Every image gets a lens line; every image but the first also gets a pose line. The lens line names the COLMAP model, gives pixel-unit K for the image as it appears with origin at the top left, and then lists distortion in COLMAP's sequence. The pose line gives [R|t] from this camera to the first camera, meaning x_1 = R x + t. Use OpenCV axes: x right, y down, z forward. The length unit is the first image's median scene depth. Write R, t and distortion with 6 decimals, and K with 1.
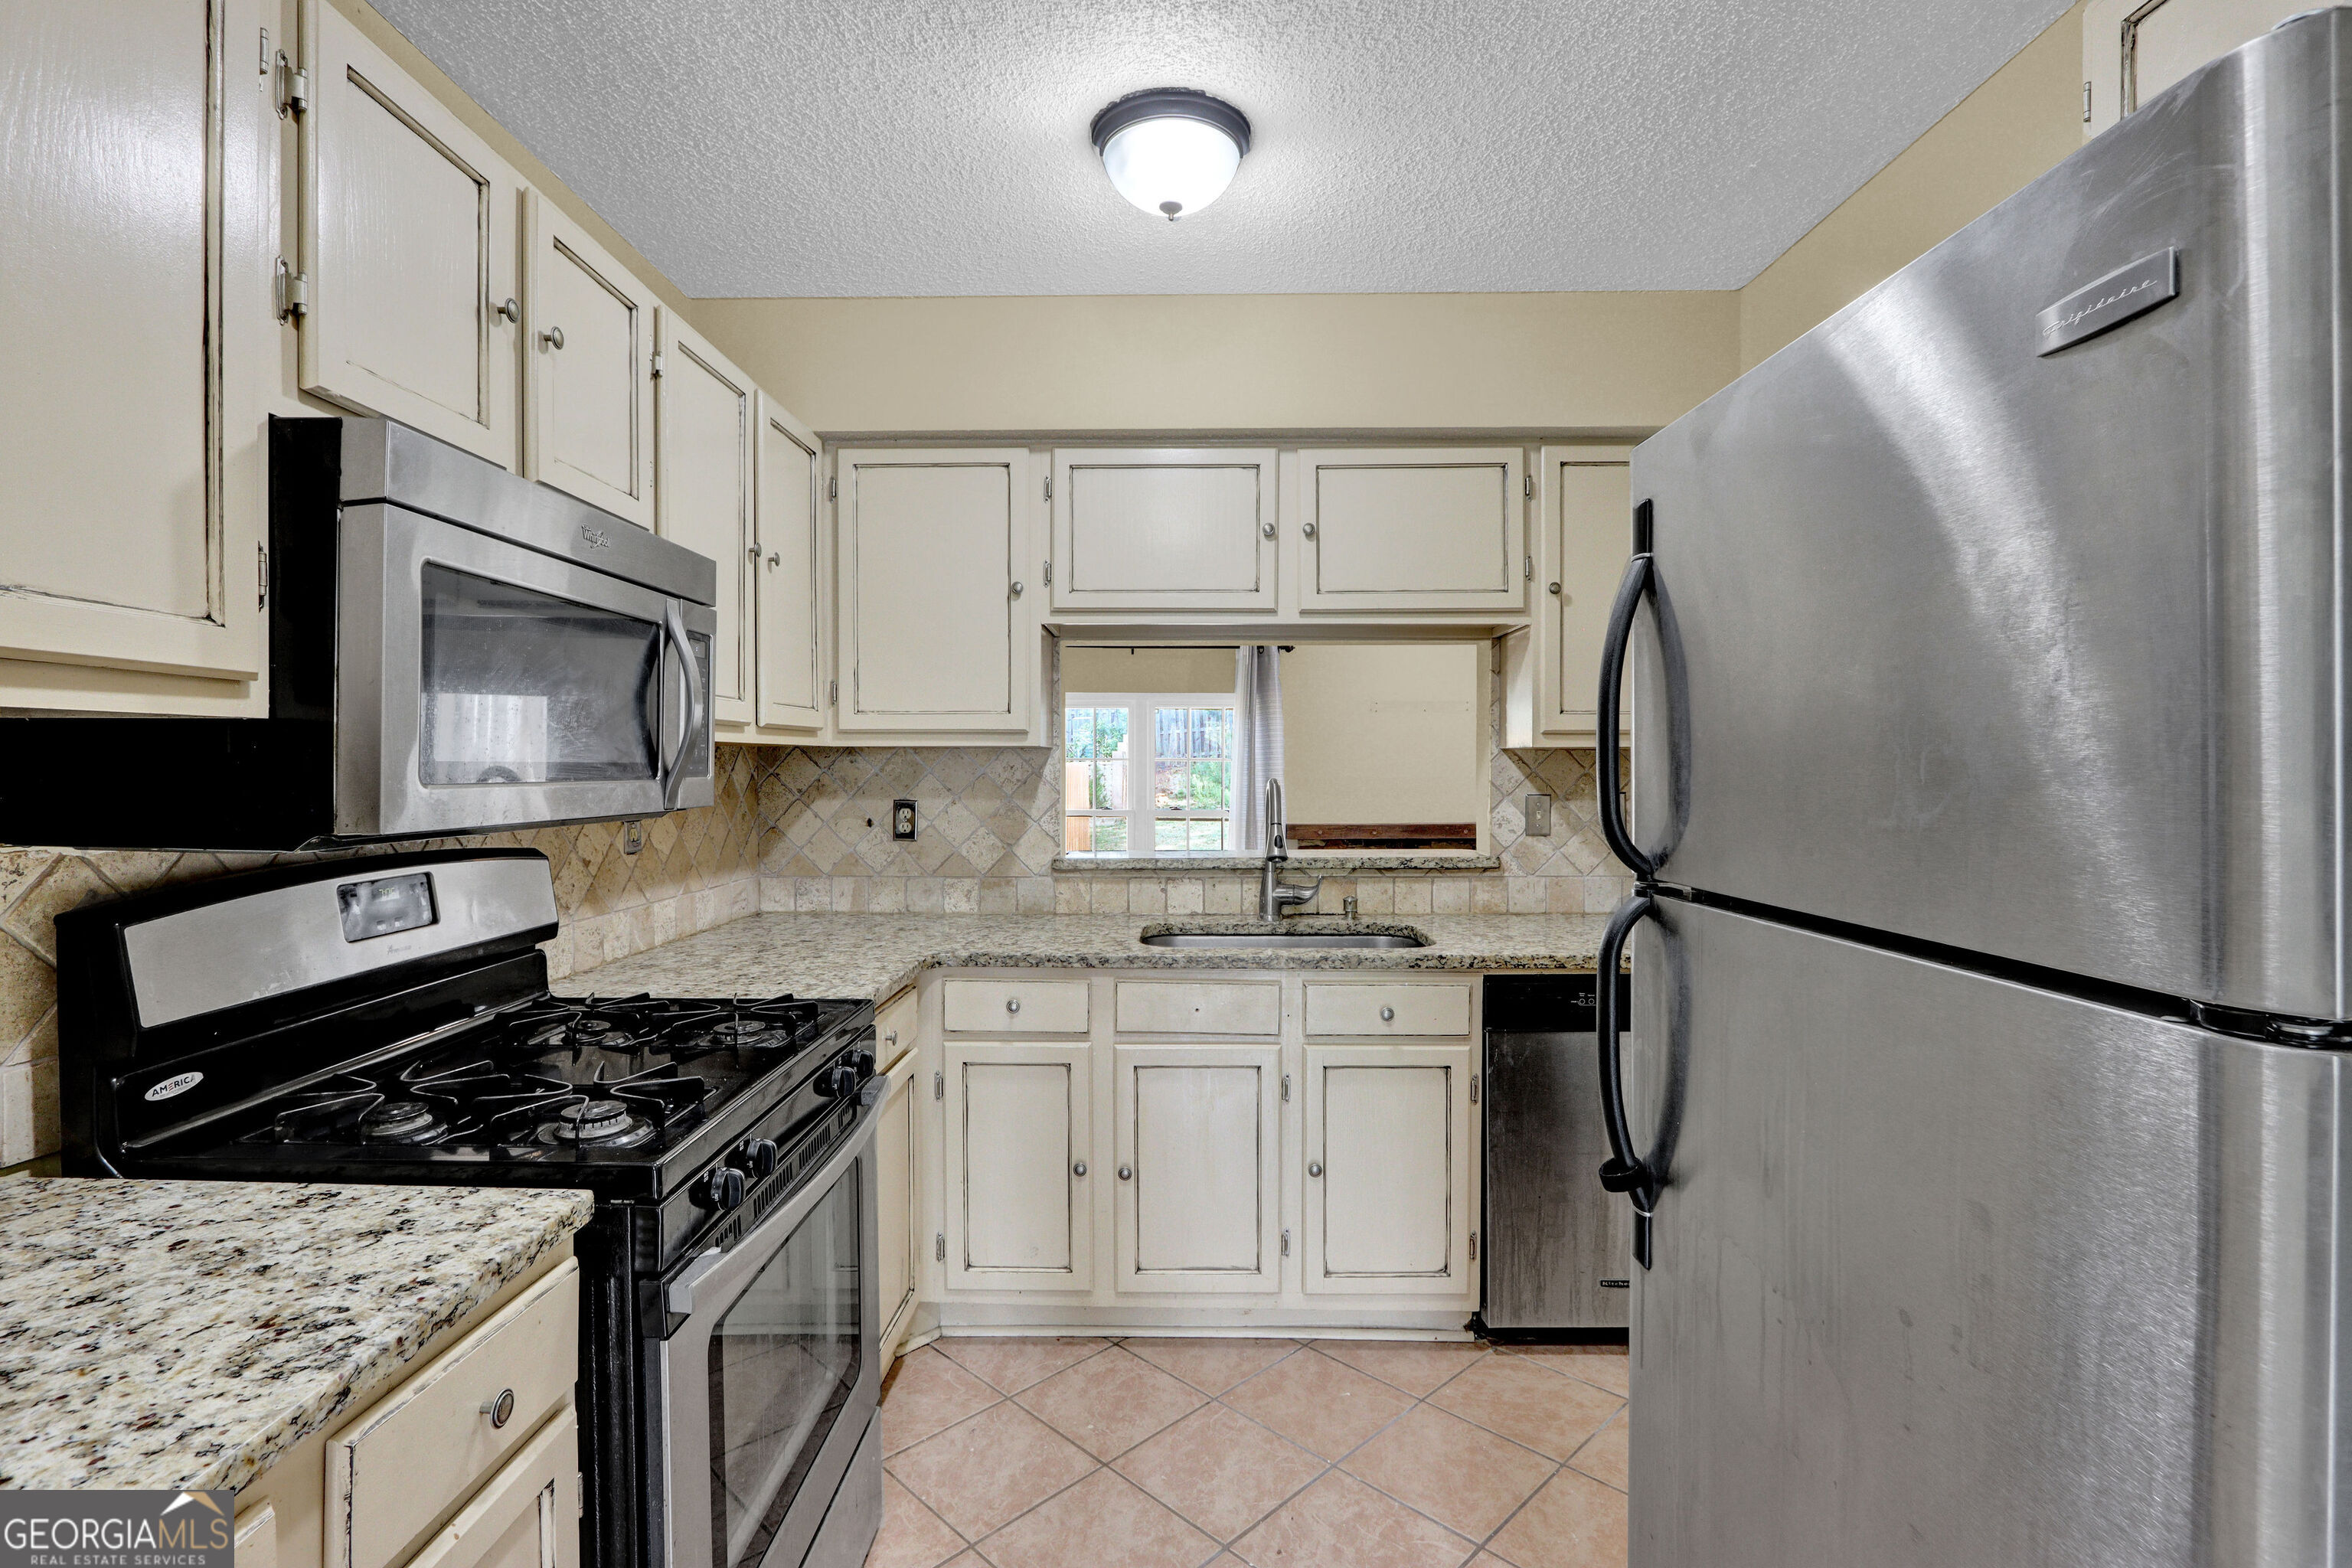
lens RADIAL K [[1088.1, 0, 1151.8], [0, 1088.1, 783.8], [0, 0, 1]] dist [-0.018423, 0.003244]
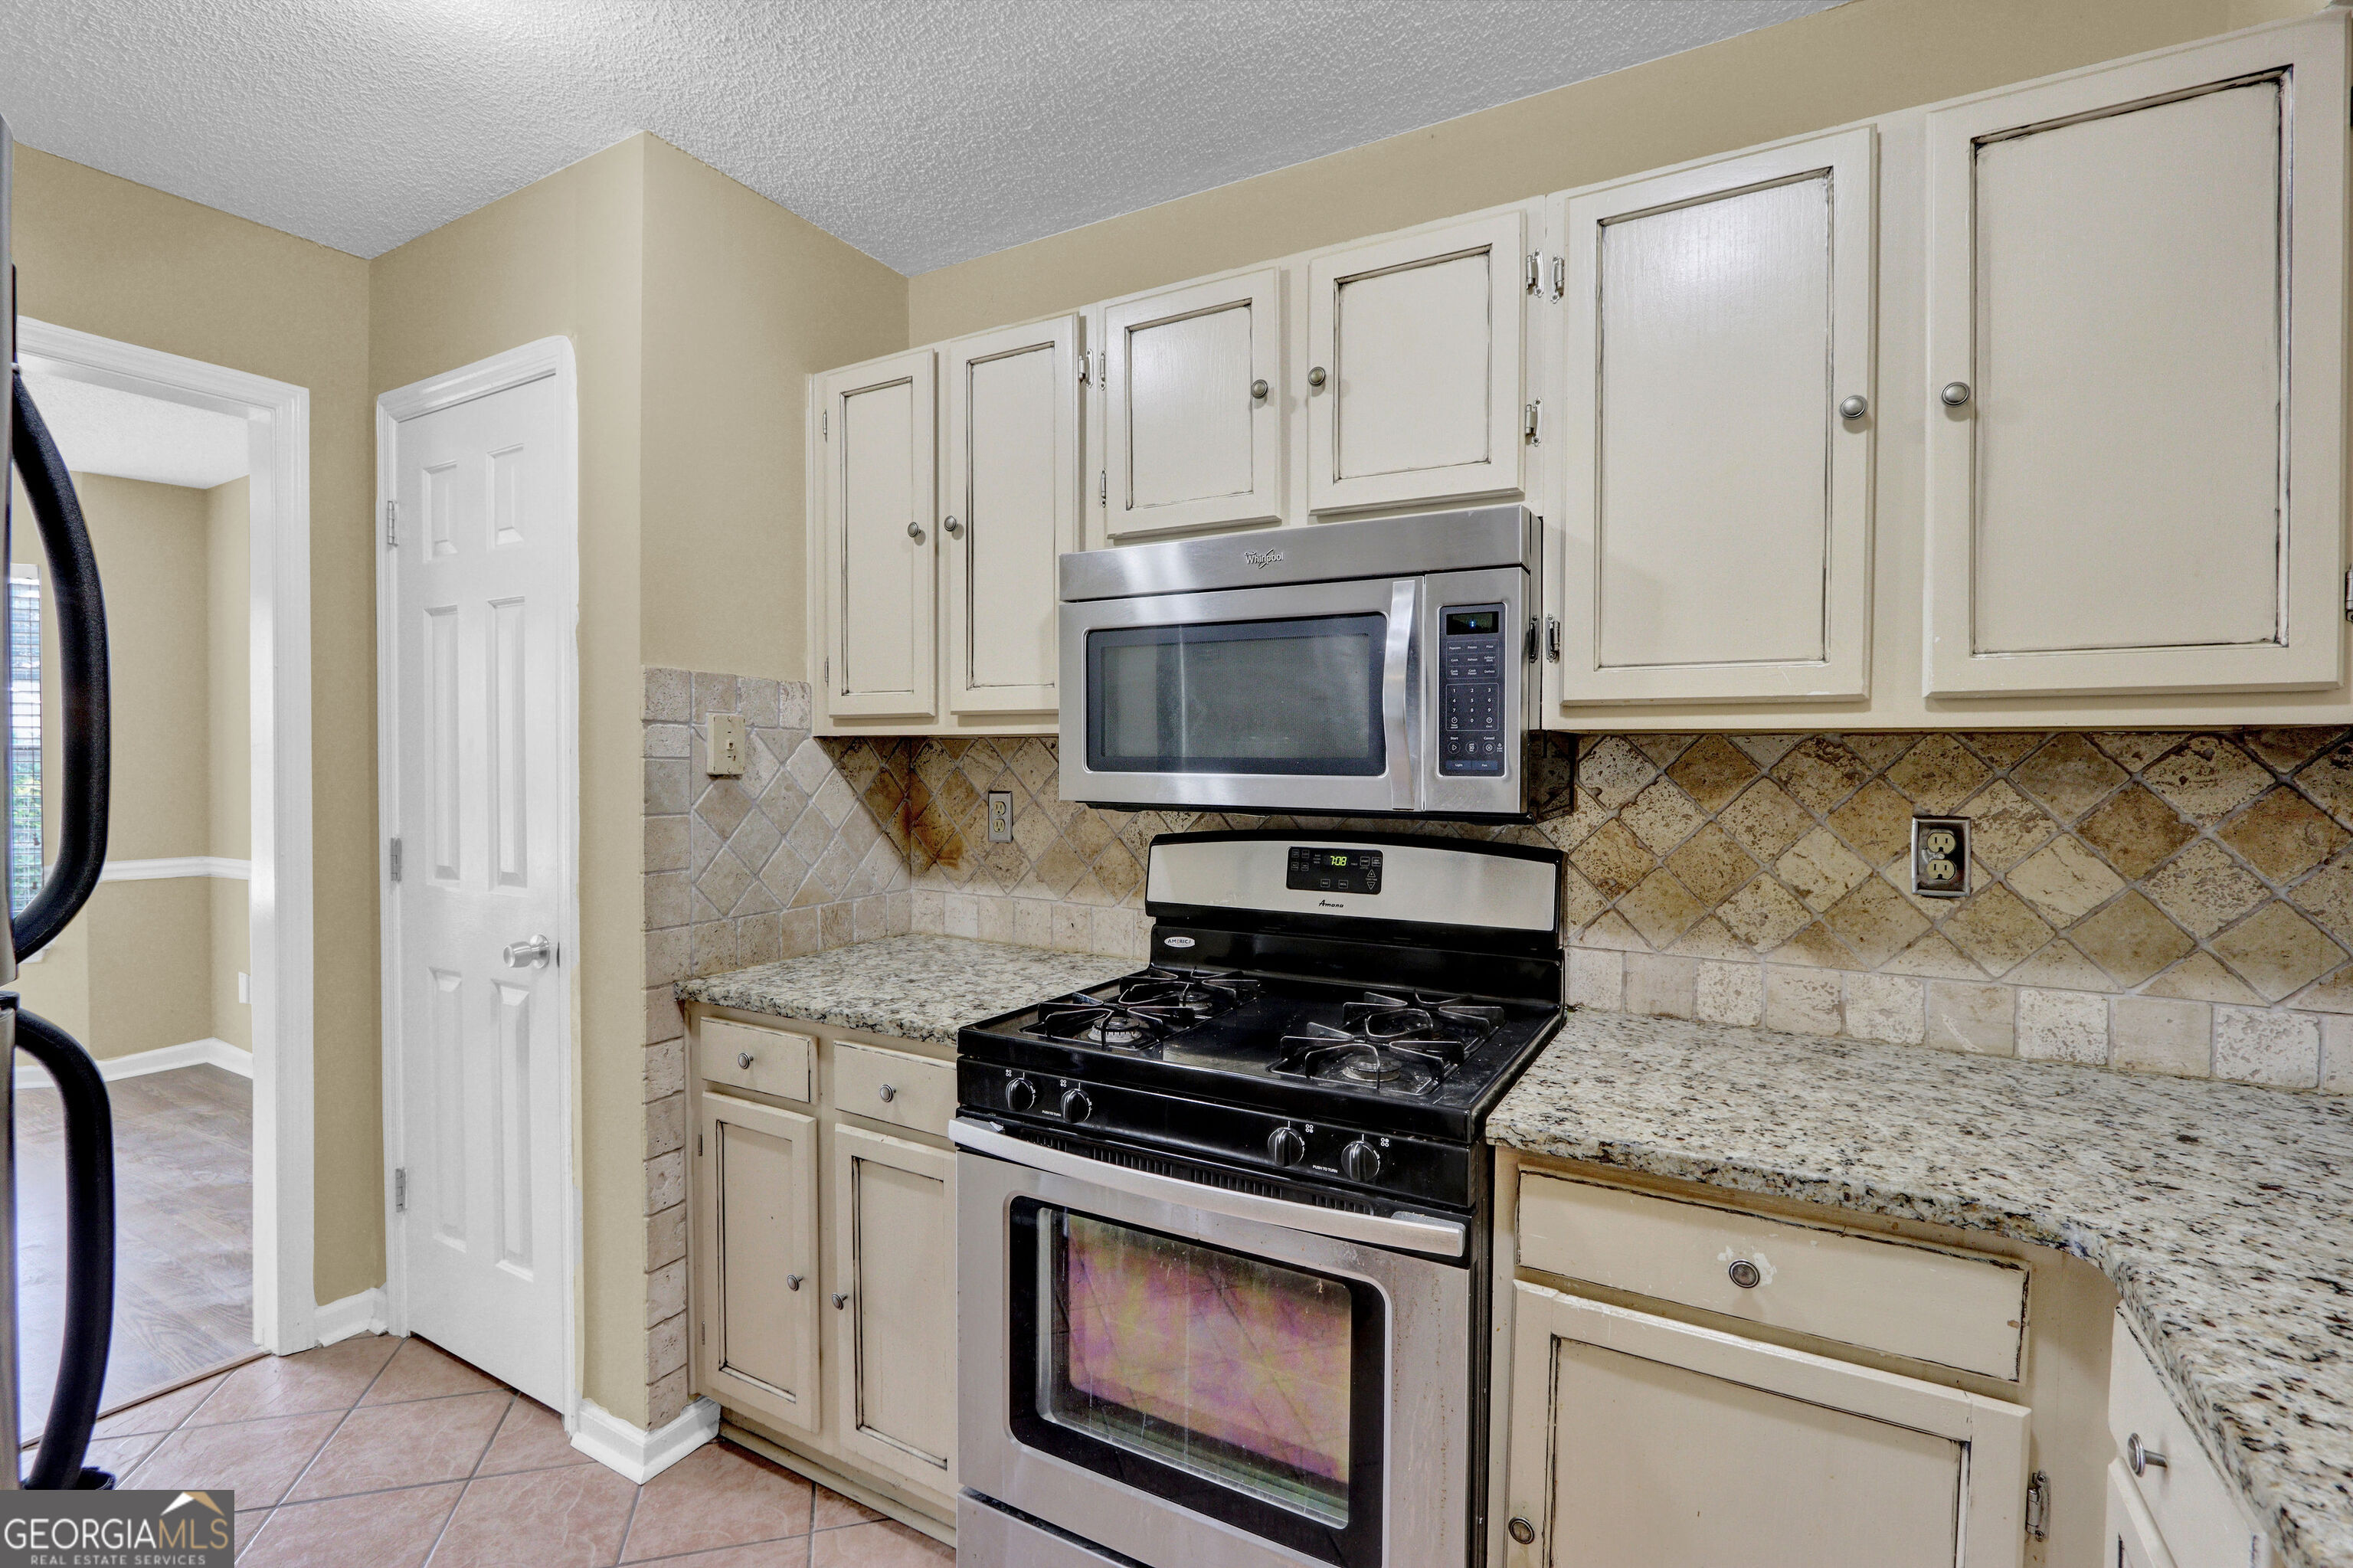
lens RADIAL K [[1088.6, 0, 1156.3], [0, 1088.6, 777.7], [0, 0, 1]] dist [-0.018423, 0.003244]
pose [[-0.478028, 0.014778, -0.878220, 0.259894], [-0.020192, 0.999409, 0.027809, -0.013857], [0.878112, 0.031026, -0.477447, 0.702915]]
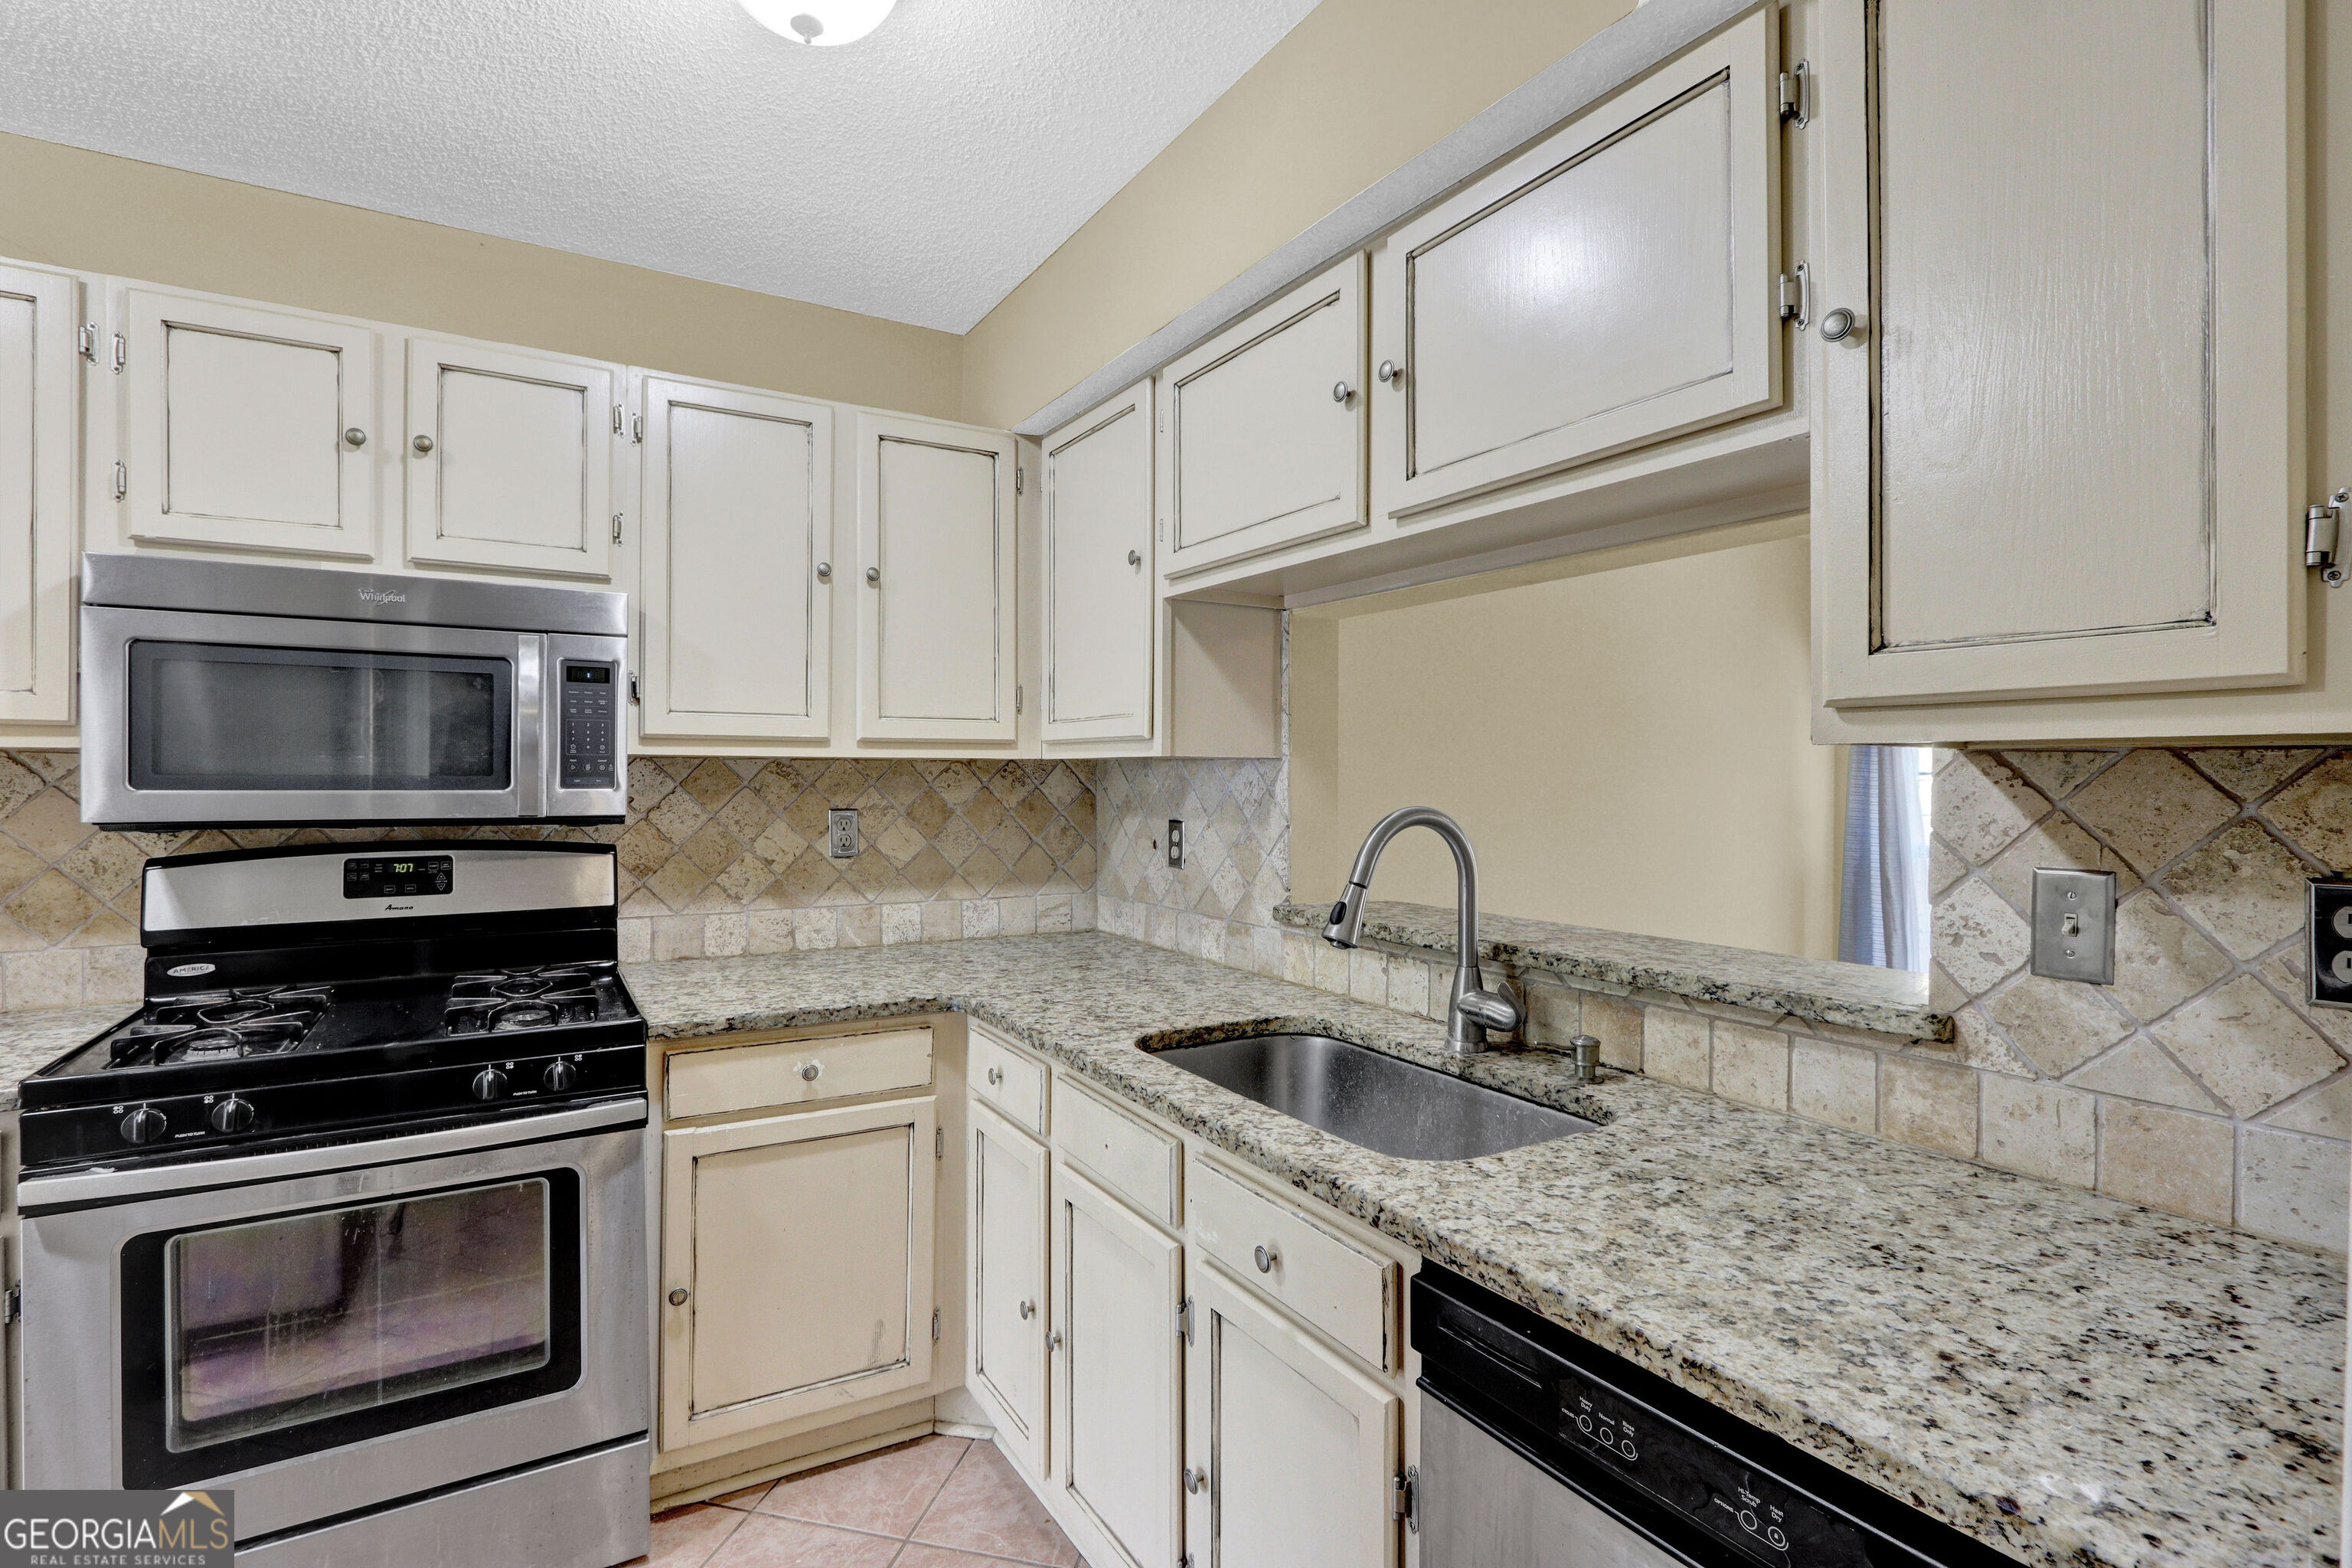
lens RADIAL K [[1088.1, 0, 1158.6], [0, 1088.1, 781.7], [0, 0, 1]] dist [-0.018423, 0.003244]
pose [[0.534300, 0.008197, -0.845255, 0.500382], [-0.020013, 0.999795, -0.002955, -0.013008], [0.845058, 0.018495, 0.534355, 0.532725]]
